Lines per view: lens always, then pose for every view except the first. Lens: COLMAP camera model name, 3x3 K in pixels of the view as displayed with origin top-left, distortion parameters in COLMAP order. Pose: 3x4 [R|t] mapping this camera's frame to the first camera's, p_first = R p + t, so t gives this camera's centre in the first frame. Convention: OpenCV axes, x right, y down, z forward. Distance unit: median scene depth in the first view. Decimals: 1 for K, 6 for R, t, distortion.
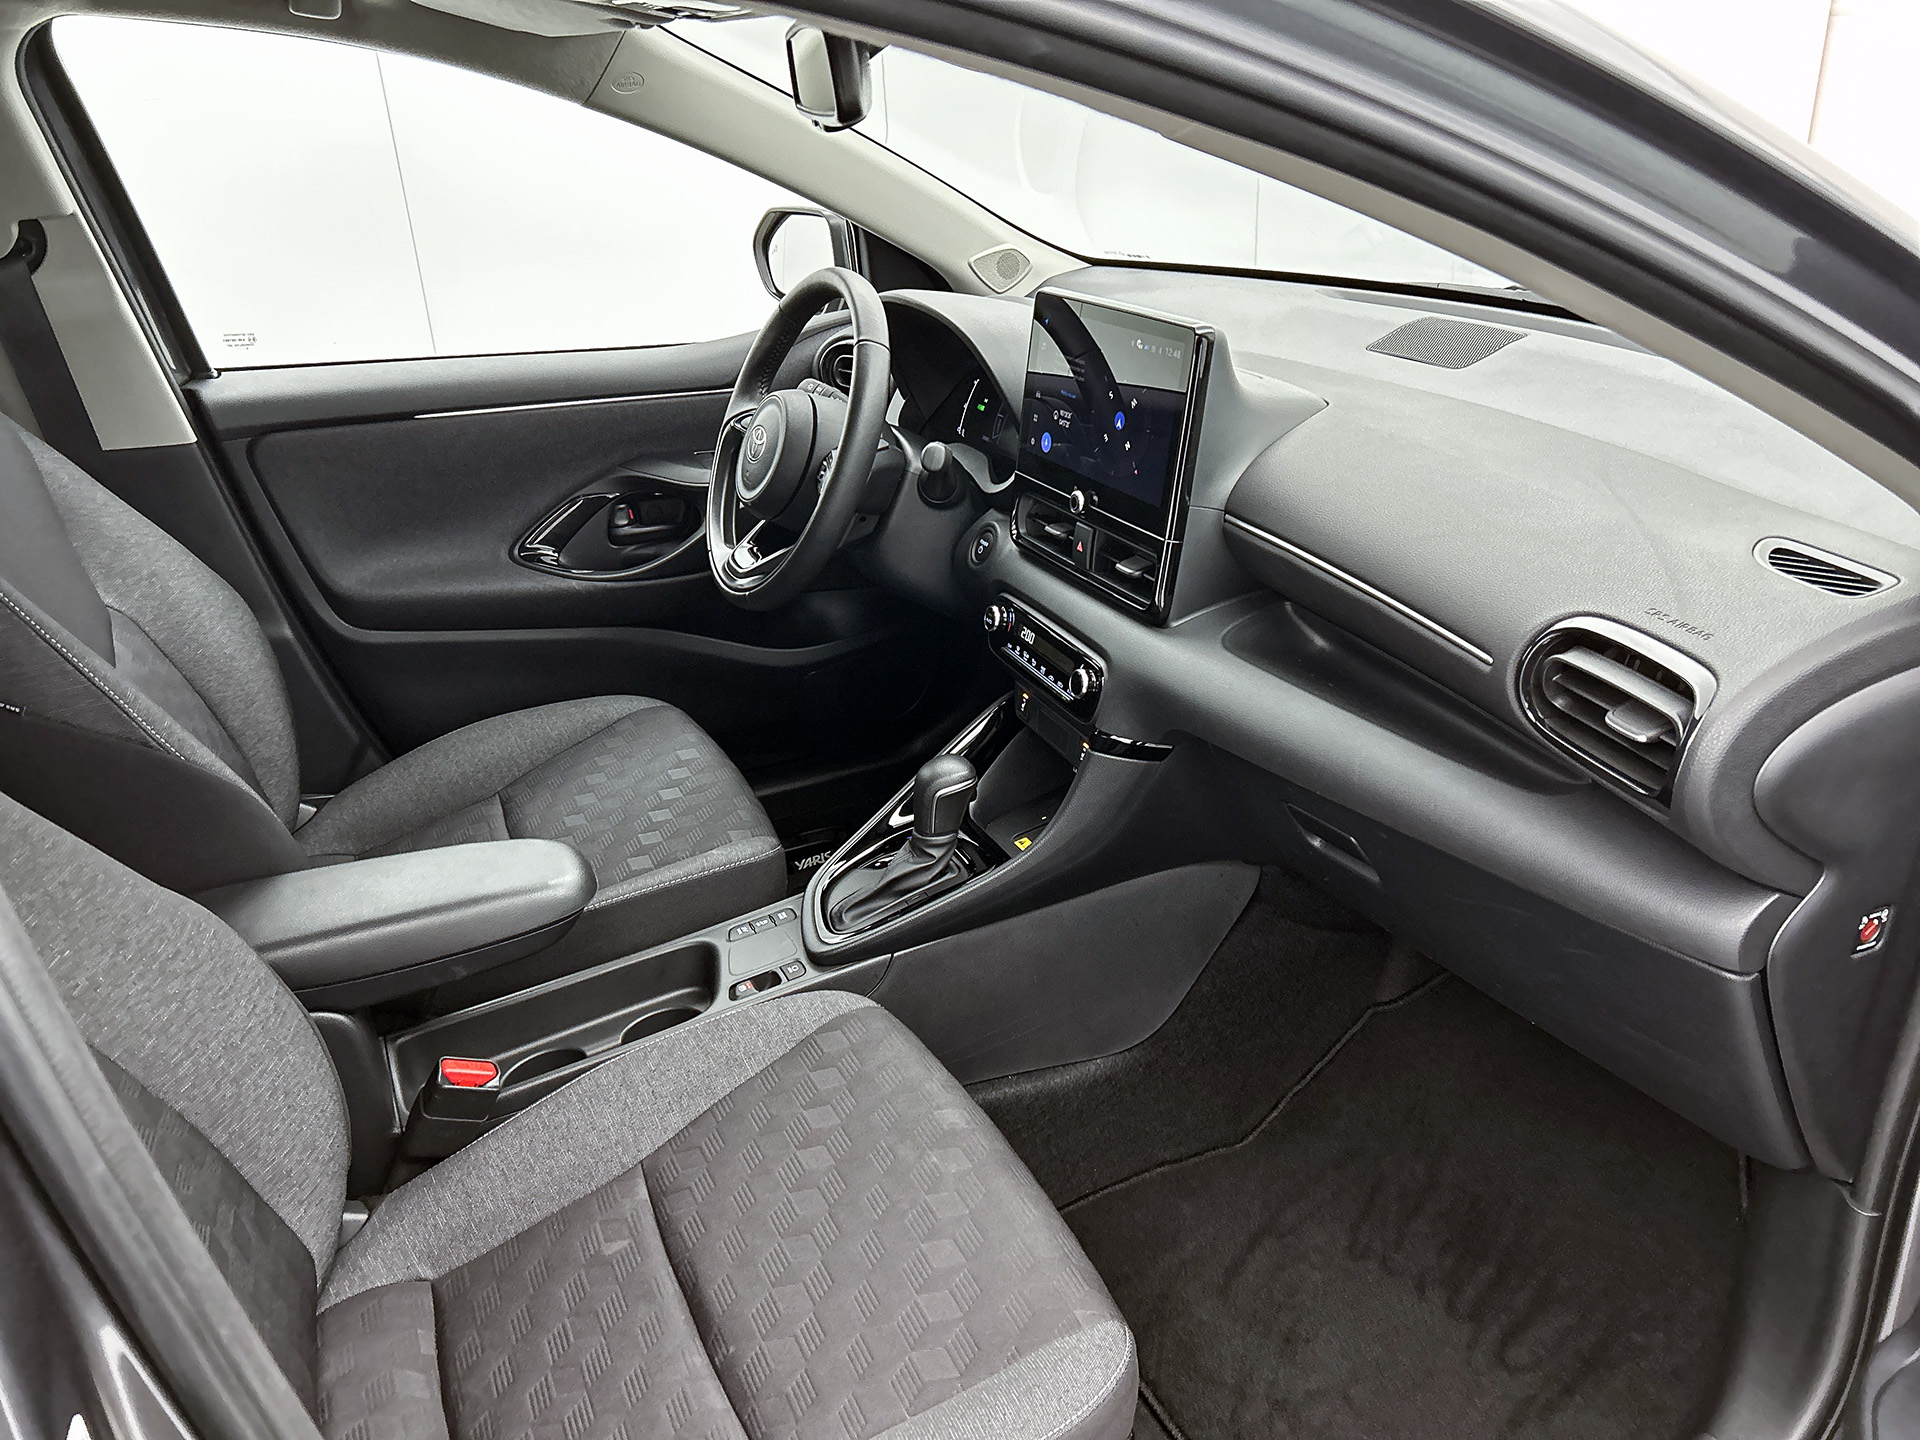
lens RADIAL K [[1479.5, 0, 967.3], [0, 1479.5, 714.9], [0, 0, 1]] dist [0.043917, -0.051322]
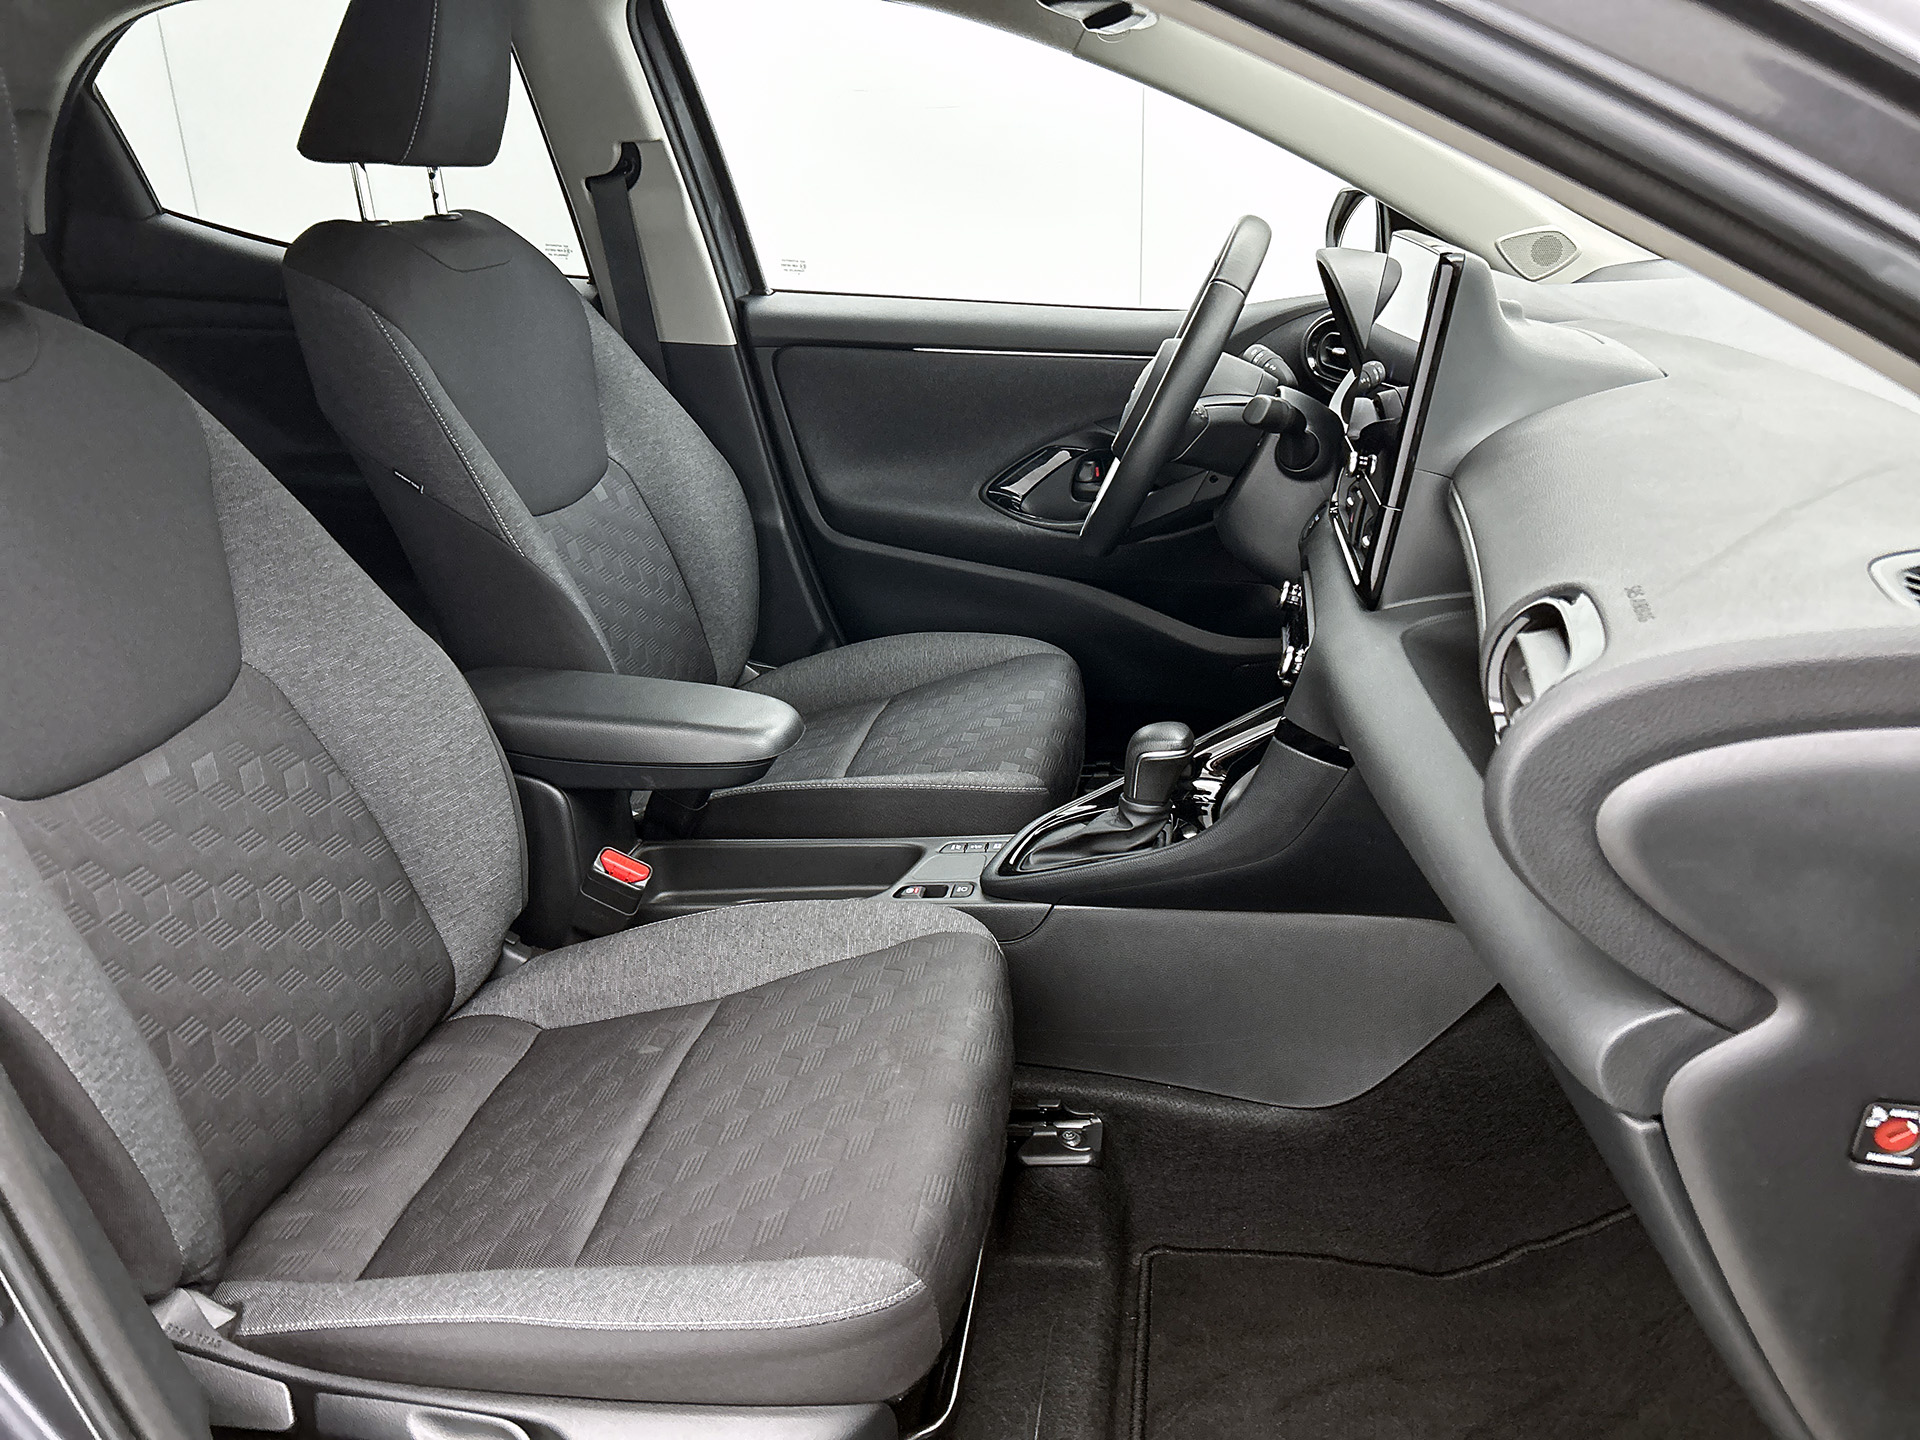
lens RADIAL K [[1479.5, 0, 963.5], [0, 1479.5, 727.2], [0, 0, 1]] dist [0.043917, -0.051322]
pose [[0.819160, 0.223480, -0.528236, 0.349630], [-0.242836, 0.969486, 0.033581, 0.029566], [0.519622, 0.100766, 0.848433, 0.135808]]
